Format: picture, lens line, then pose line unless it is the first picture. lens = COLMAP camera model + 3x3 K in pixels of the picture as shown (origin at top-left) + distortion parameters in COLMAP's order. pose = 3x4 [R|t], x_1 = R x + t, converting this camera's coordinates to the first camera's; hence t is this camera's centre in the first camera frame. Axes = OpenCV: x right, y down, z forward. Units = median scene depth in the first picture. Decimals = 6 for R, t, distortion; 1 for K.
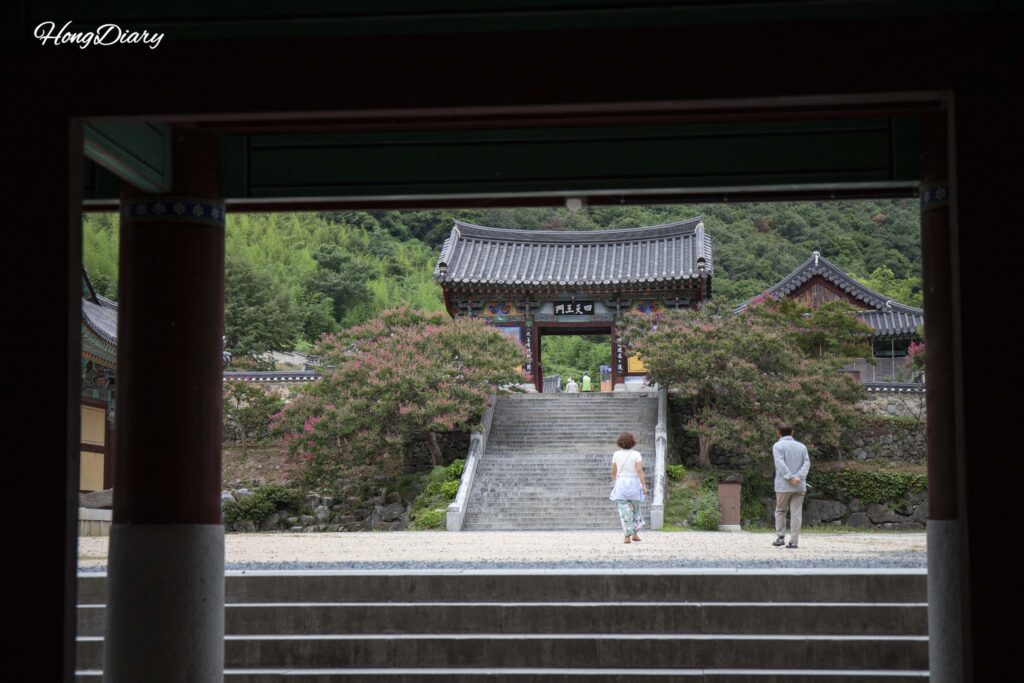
lens RADIAL K [[1910.9, 0, 512.0], [0, 1910.9, 341.5], [0, 0, 1]] dist [0.161476, 0.034292]
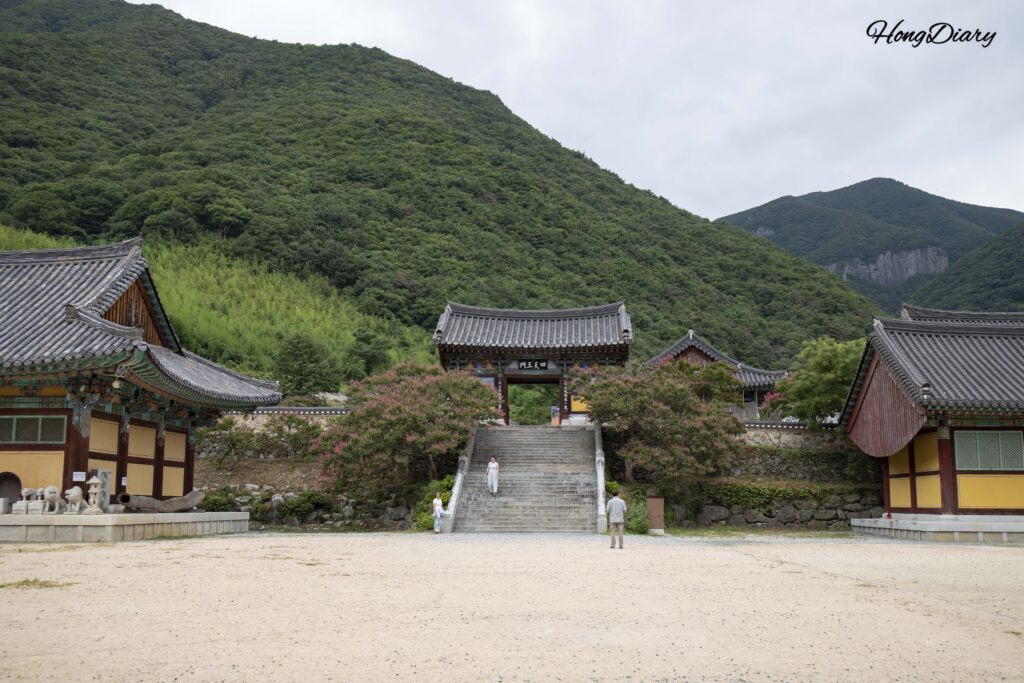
lens RADIAL K [[1102.4, 0, 512.0], [0, 1102.4, 341.5], [0, 0, 1]] dist [-0.002368, 0.007005]
pose [[0.999203, 0.015201, 0.036910, -0.013260], [-0.013604, 0.998976, -0.043141, 0.000622], [-0.037528, 0.042605, 0.998387, 0.208409]]
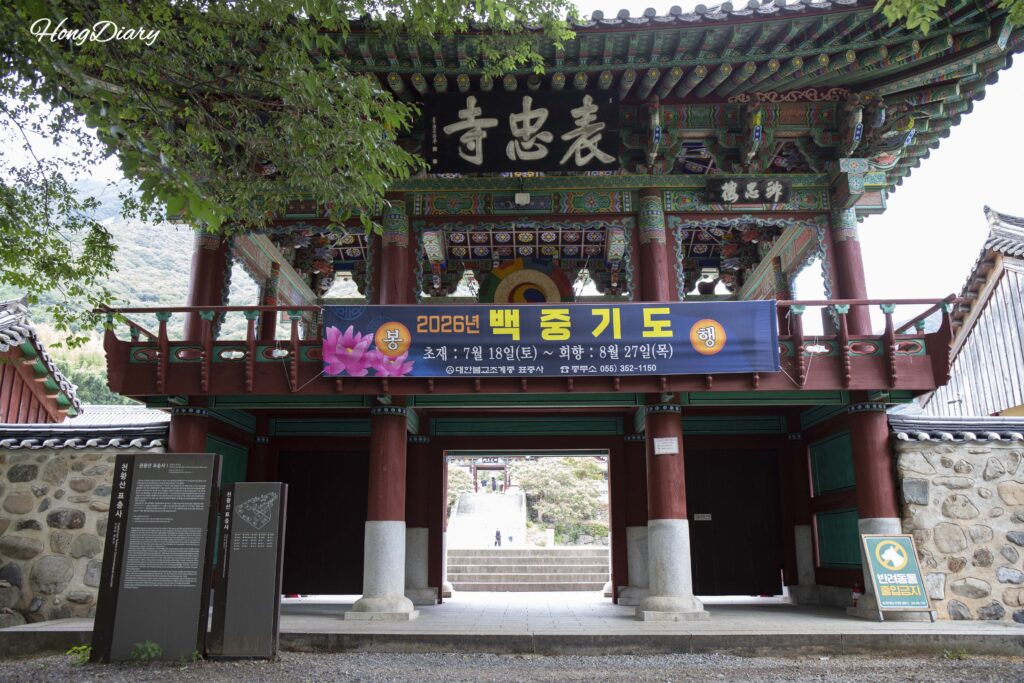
lens RADIAL K [[815.7, 0, 512.0], [0, 815.7, 341.5], [0, 0, 1]] dist [-0.061313, -0.001187]
pose [[0.997362, 0.022266, 0.069086, -0.019063], [-0.011465, 0.988165, -0.152964, -0.007715], [-0.071675, 0.151769, 0.985814, -0.122621]]
